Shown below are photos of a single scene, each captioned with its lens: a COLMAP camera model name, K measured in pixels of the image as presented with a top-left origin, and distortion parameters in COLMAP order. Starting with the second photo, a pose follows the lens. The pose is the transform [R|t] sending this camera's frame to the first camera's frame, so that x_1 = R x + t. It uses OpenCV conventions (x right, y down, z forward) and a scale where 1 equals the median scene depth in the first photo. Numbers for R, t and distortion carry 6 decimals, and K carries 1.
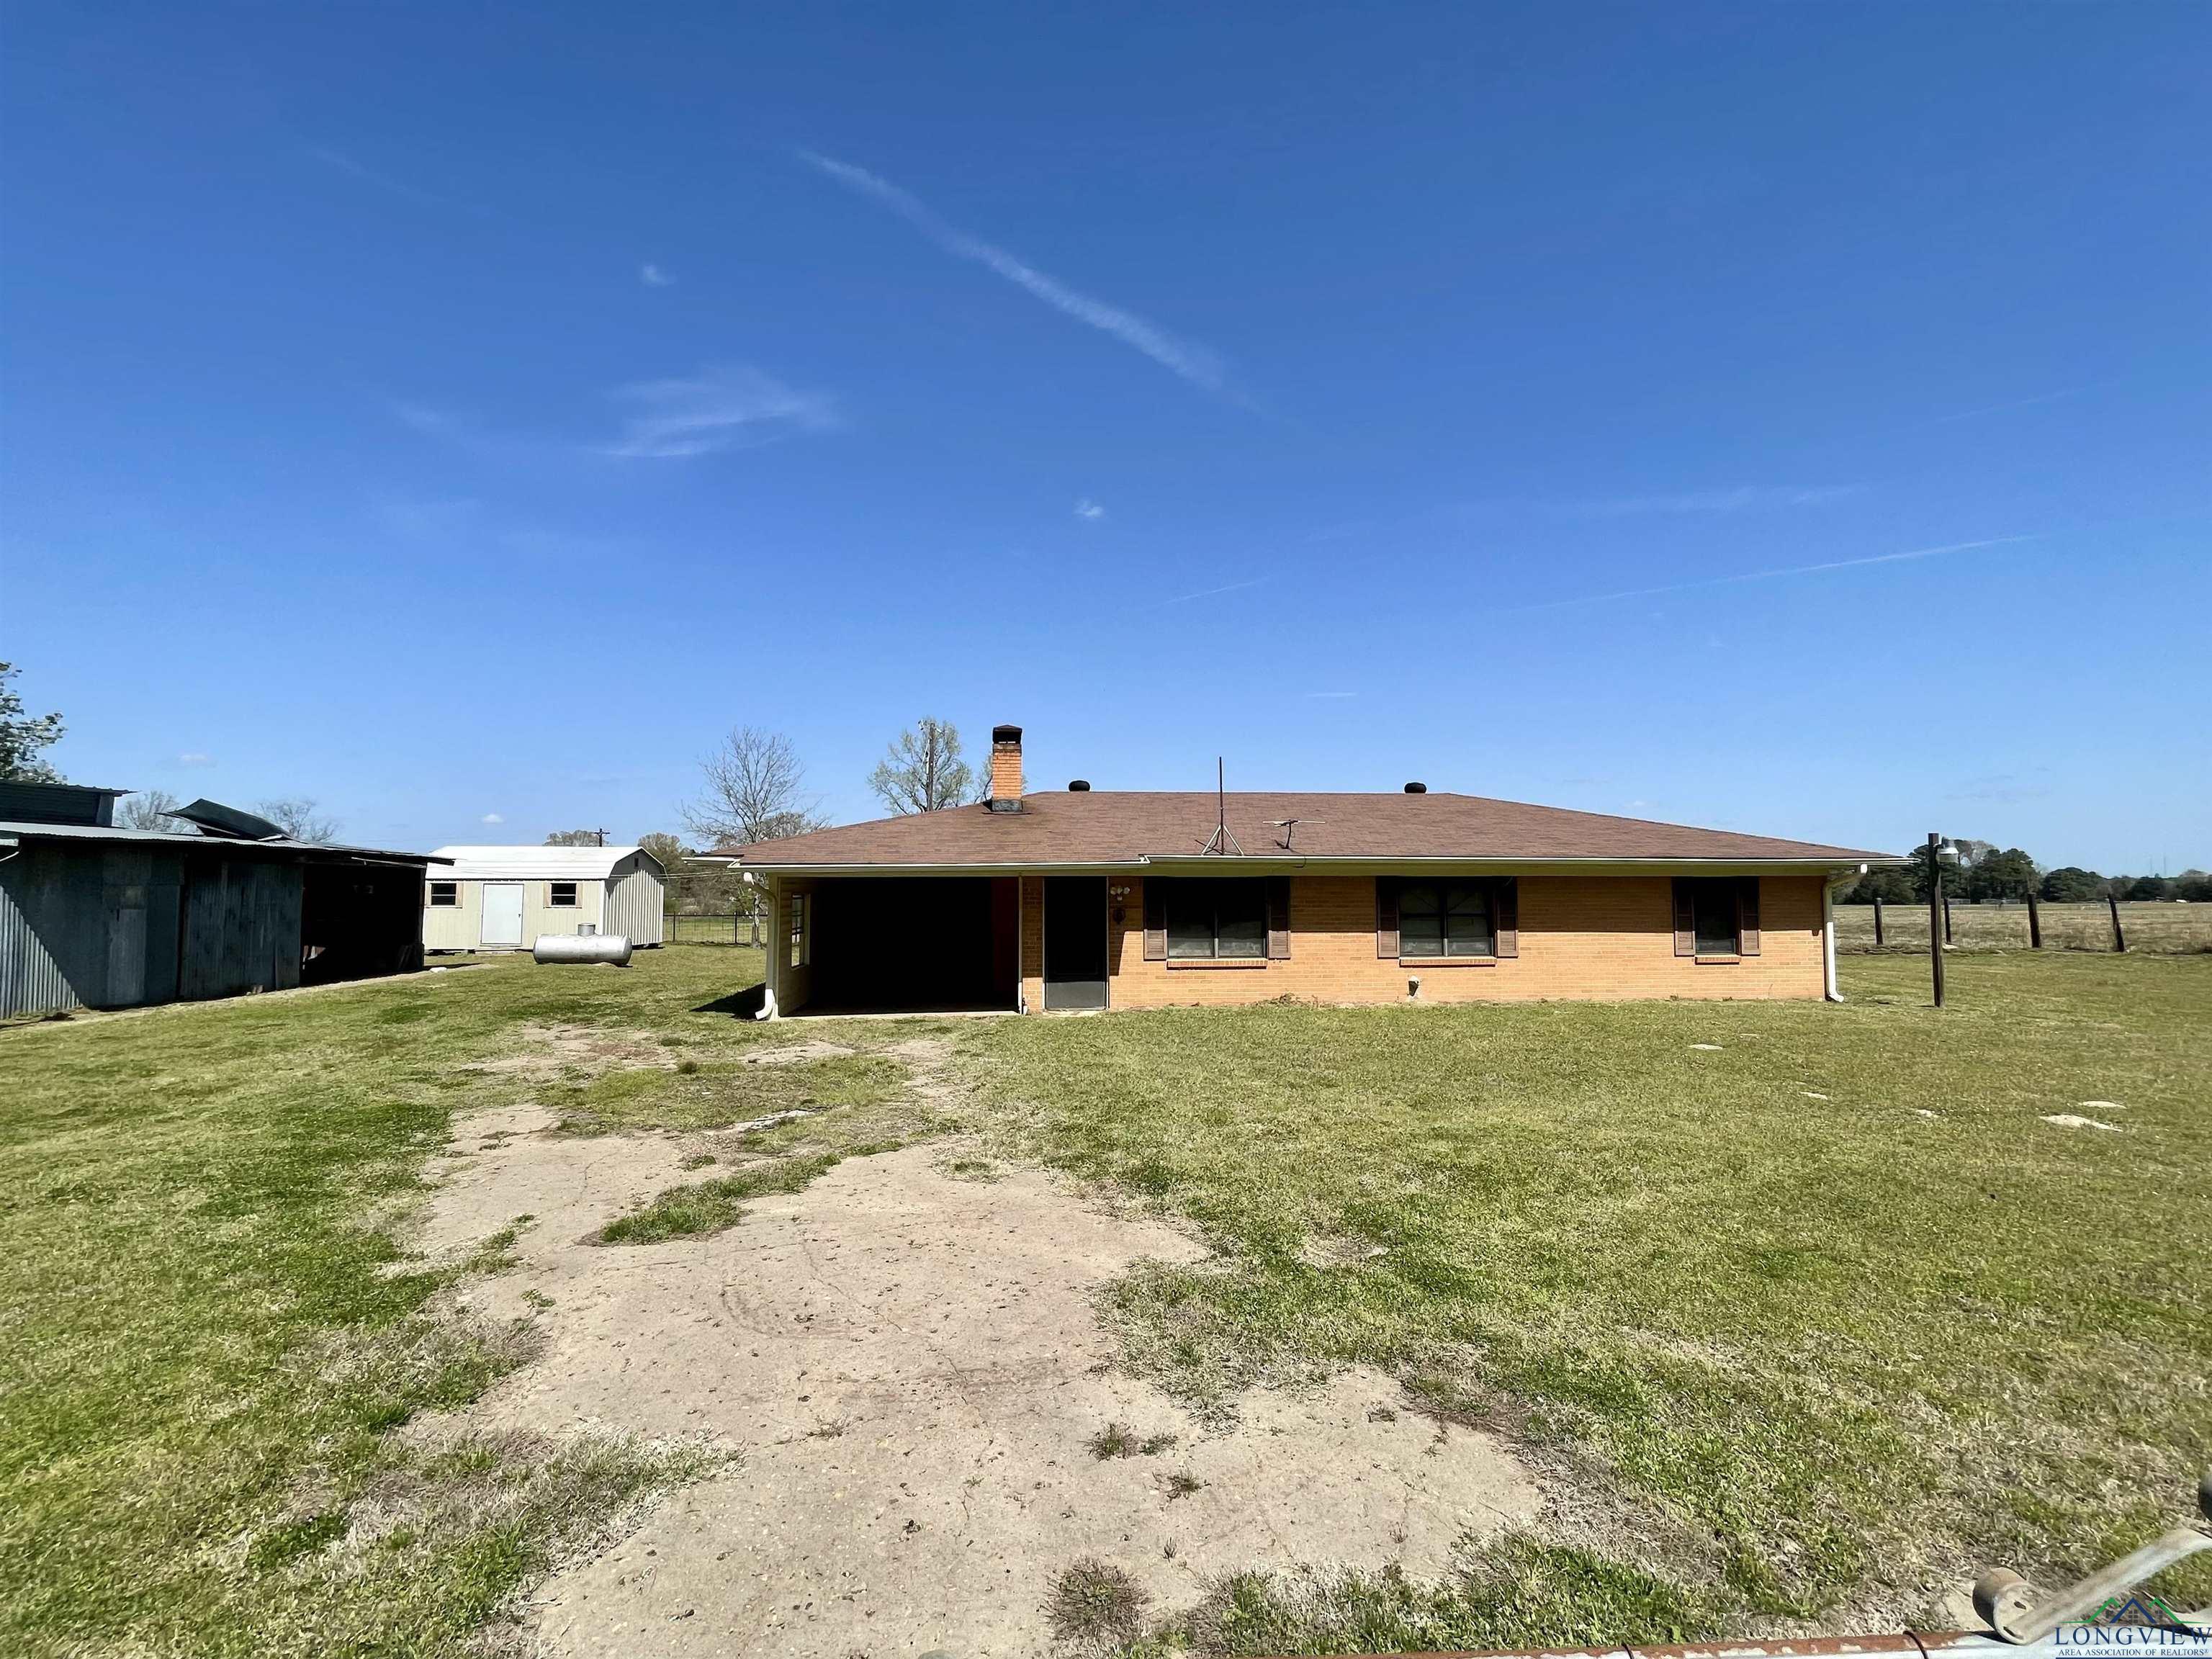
lens RADIAL K [[905.8, 0, 1115.9], [0, 905.8, 820.2], [0, 0, 1]] dist [0.003306, 0.000241]
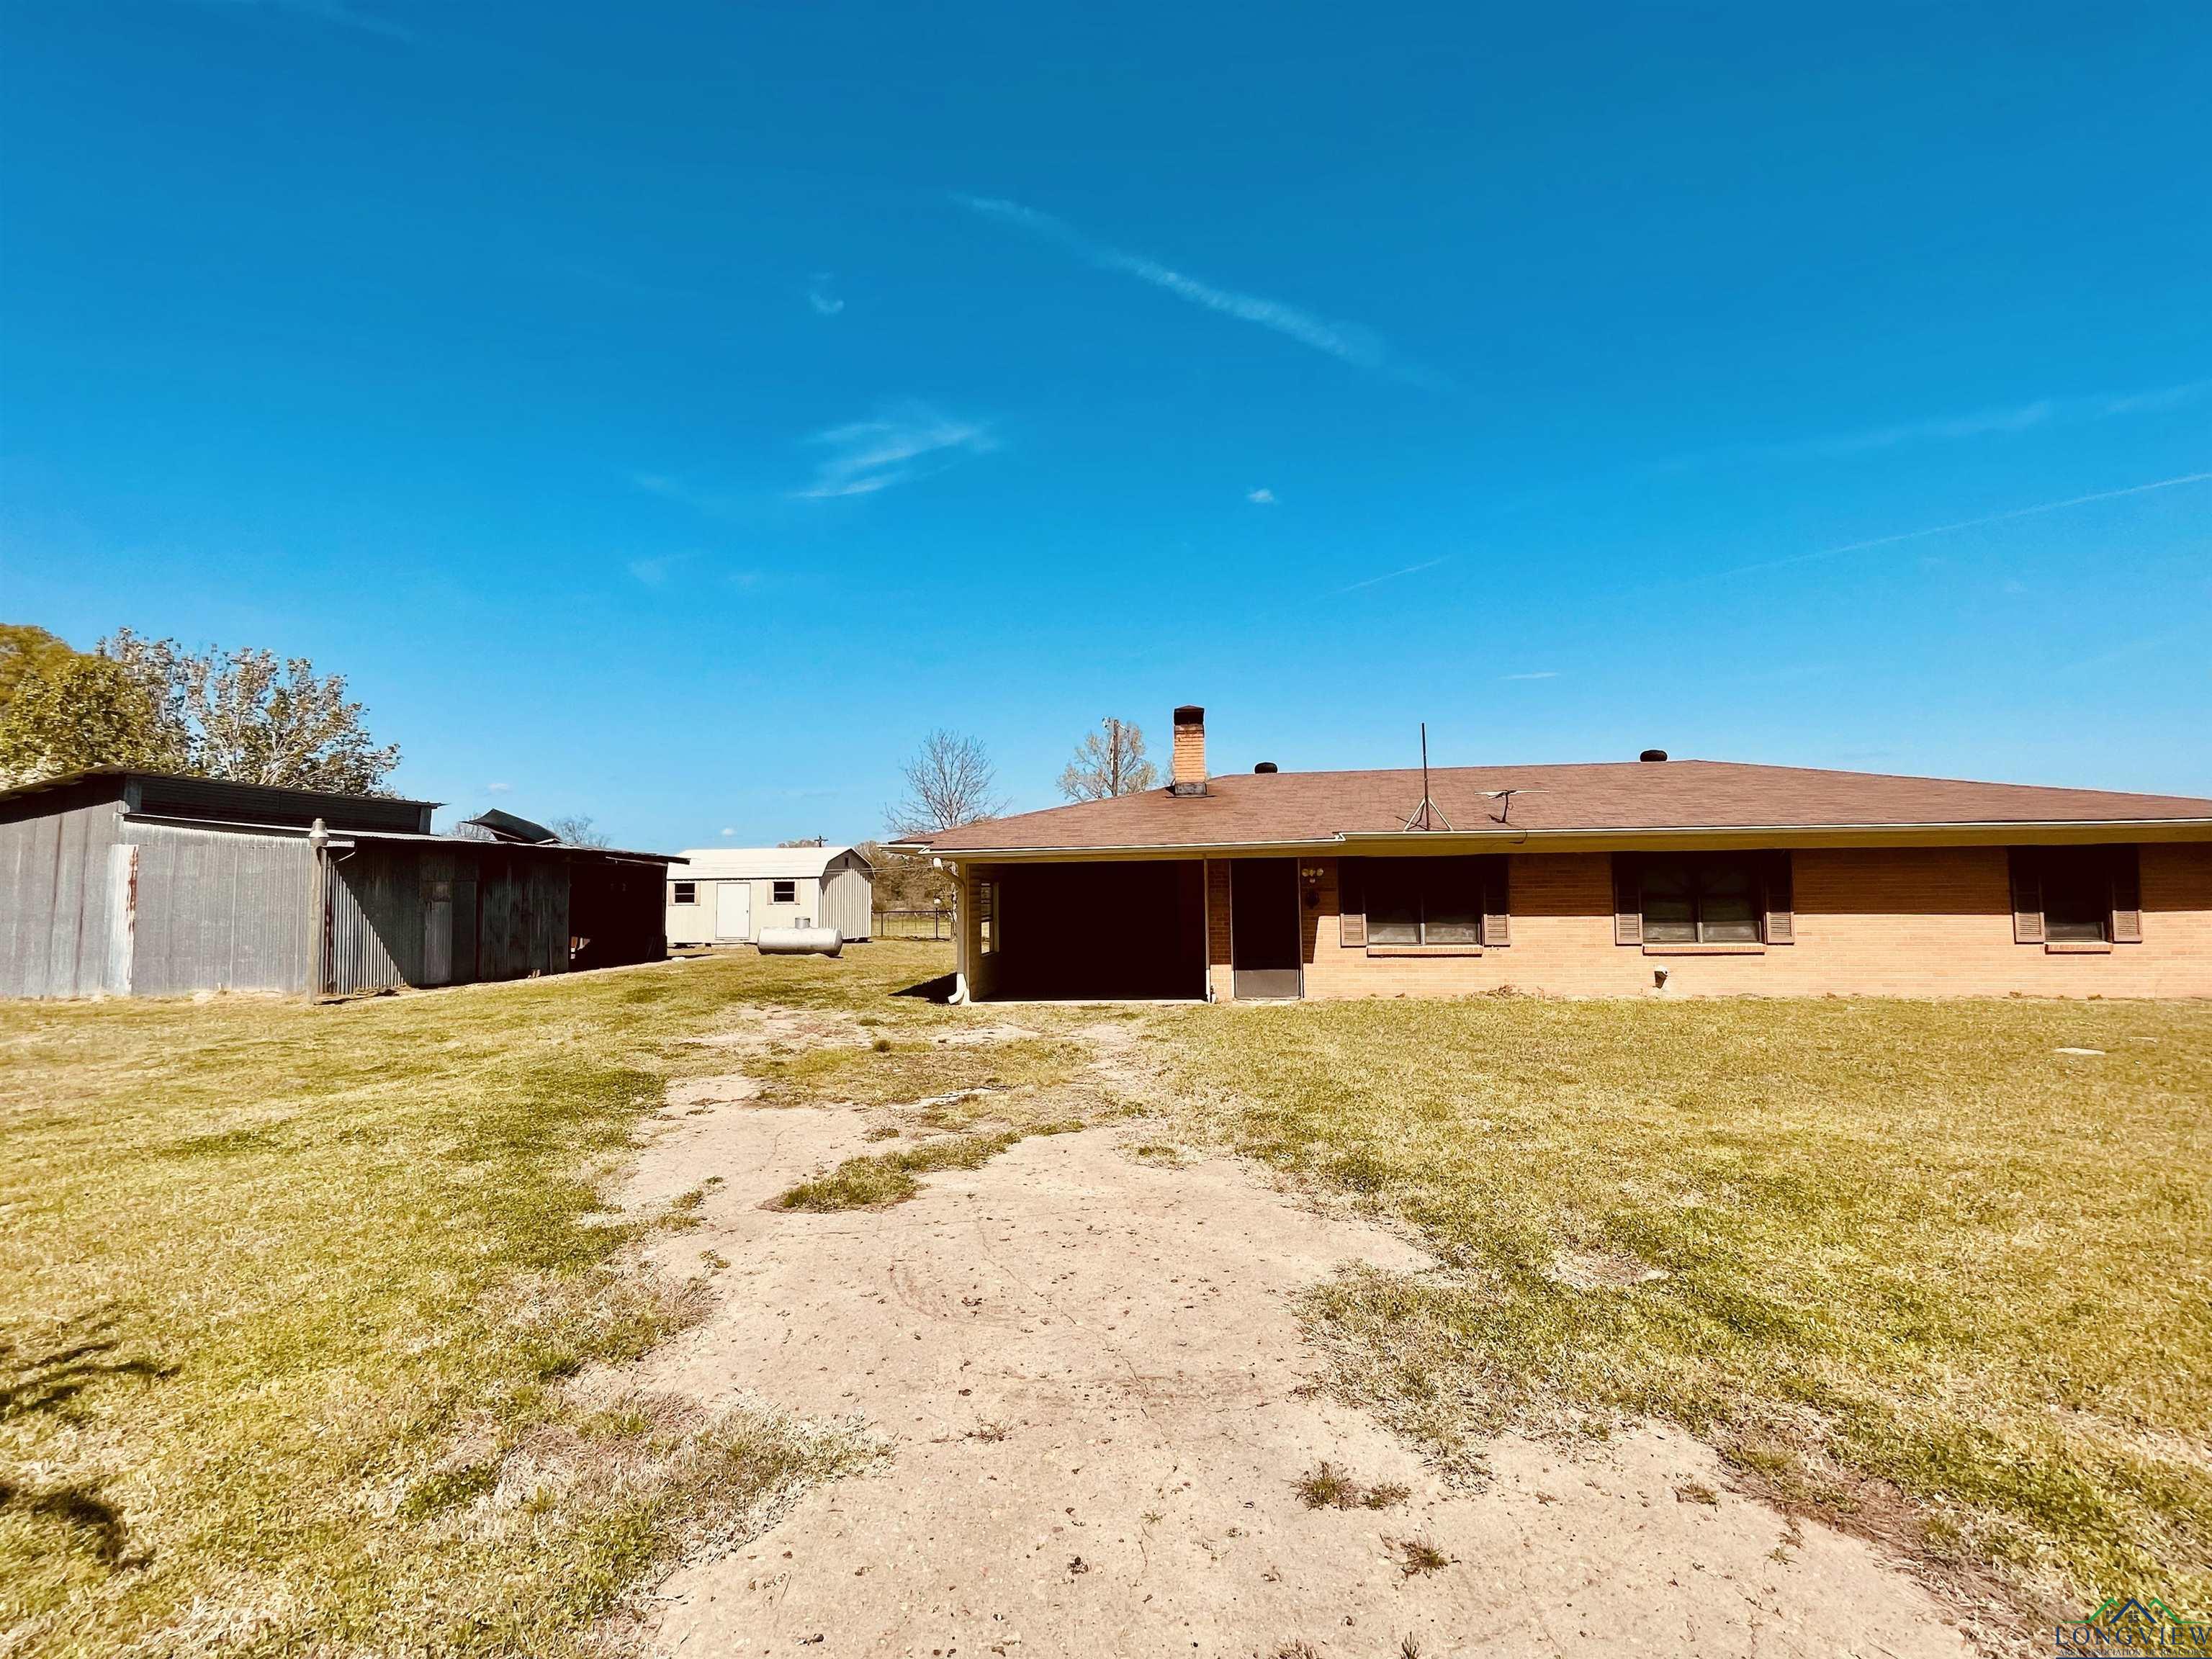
lens RADIAL K [[905.8, 0, 1120.1], [0, 905.8, 830.9], [0, 0, 1]] dist [0.003306, 0.000241]
pose [[0.979463, -0.024098, -0.200181, -0.003891], [0.025761, 0.999652, 0.005710, 0.054946], [0.199974, -0.010750, 0.979742, 0.103608]]
